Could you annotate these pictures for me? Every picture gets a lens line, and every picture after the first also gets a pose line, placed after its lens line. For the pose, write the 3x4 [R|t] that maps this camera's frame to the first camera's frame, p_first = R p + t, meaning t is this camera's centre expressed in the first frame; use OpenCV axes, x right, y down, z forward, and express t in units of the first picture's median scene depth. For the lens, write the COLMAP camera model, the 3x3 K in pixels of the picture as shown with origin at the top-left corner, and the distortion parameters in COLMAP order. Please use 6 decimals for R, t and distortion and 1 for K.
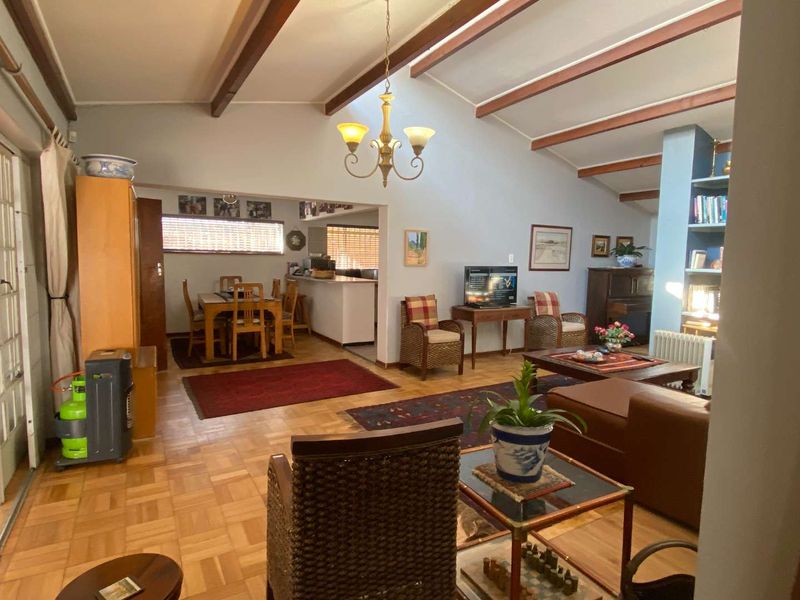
lens RADIAL K [[473.4, 0, 400.8], [0, 473.4, 302.8], [0, 0, 1]] dist [0.039557, -0.000623]
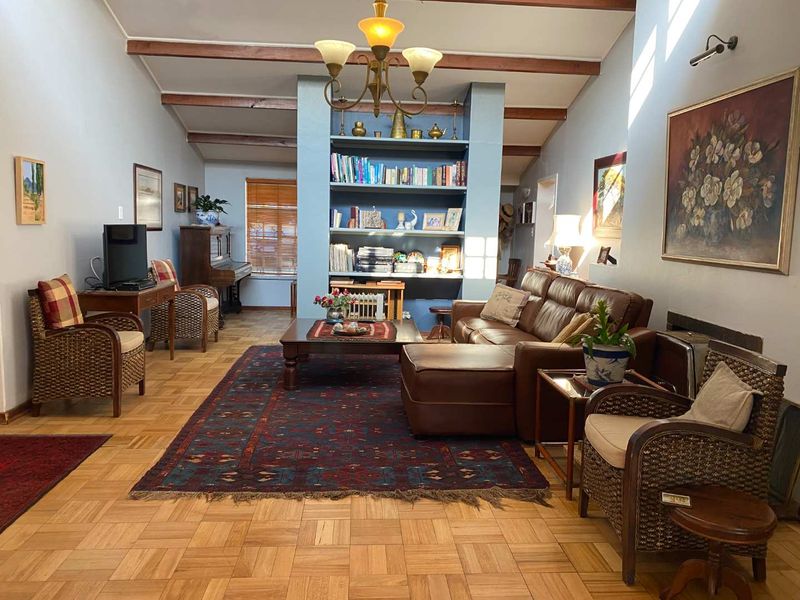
lens RADIAL K [[635.3, 0, 396.8], [0, 635.3, 297.1], [0, 0, 1]] dist [0.066112, -0.022292]
pose [[0.422464, -0.107025, 0.900039, -0.535363], [0.069789, 0.993897, 0.085428, -0.032372], [-0.903689, 0.026723, 0.427355, 0.333988]]
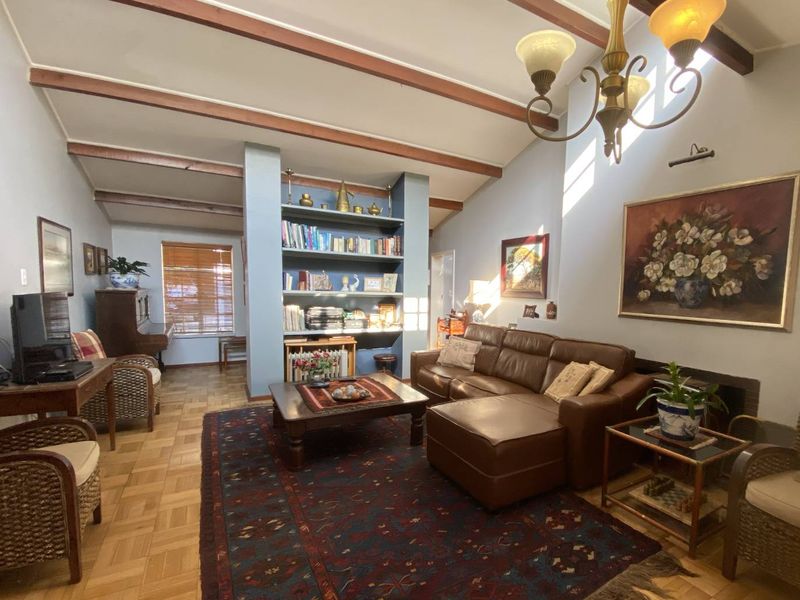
lens RADIAL K [[403.9, 0, 465.1], [0, 403.9, 328.1], [0, 0, 1]] dist [0.010857, -0.013769]
pose [[-0.053481, -0.115076, 0.991916, -0.304125], [0.073667, 0.990176, 0.118846, -0.066622], [-0.995848, 0.079427, -0.044479, 0.665631]]
